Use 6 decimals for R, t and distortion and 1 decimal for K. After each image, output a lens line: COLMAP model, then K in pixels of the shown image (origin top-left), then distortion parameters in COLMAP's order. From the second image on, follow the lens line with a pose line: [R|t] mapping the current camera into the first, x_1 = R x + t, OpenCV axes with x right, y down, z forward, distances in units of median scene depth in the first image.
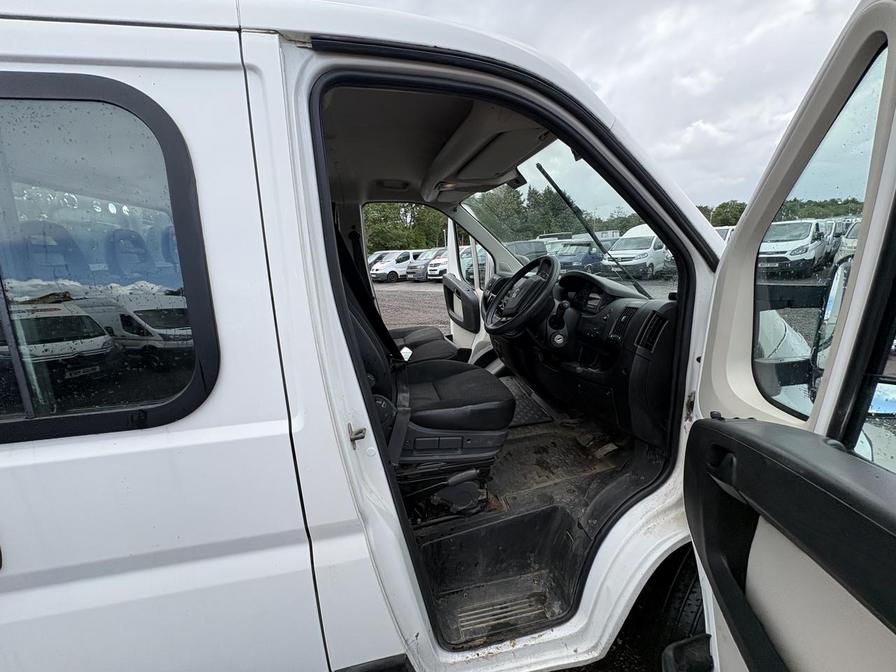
lens RADIAL K [[357.3, 0, 448.0], [0, 357.3, 336.0], [0, 0, 1]] dist [-0.000001, 0.000379]
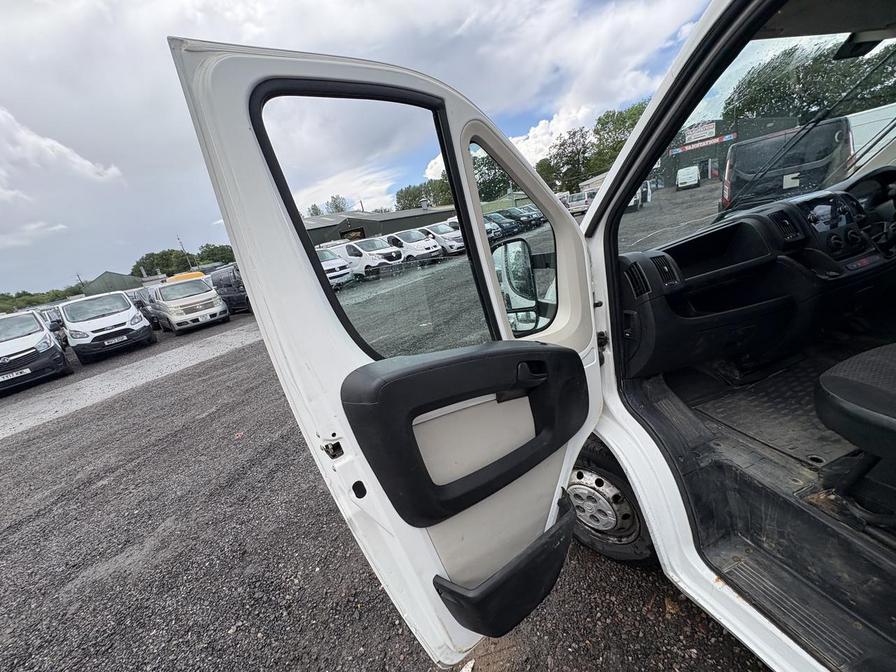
lens RADIAL K [[355.7, 0, 446.8], [0, 355.7, 338.0], [0, 0, 1]] dist [-0.001133, -0.000159]
pose [[-0.126676, -0.213270, 0.968746, -0.034232], [0.432815, 0.866860, 0.247436, -0.040255], [-0.892538, 0.450633, -0.017504, 0.169012]]
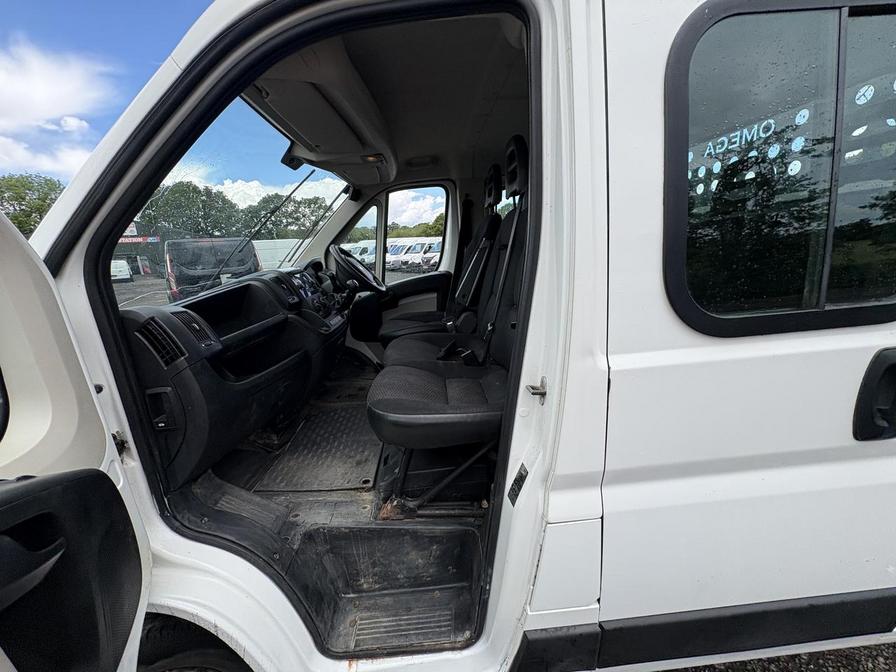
lens RADIAL K [[357.3, 0, 448.0], [0, 357.3, 336.0], [0, 0, 1]] dist [-0.000001, 0.000379]
pose [[-0.986525, 0.083531, 0.140682, -0.017119], [0.138624, 0.883456, 0.447536, -0.034699], [-0.086903, 0.461007, -0.883131, 0.168490]]
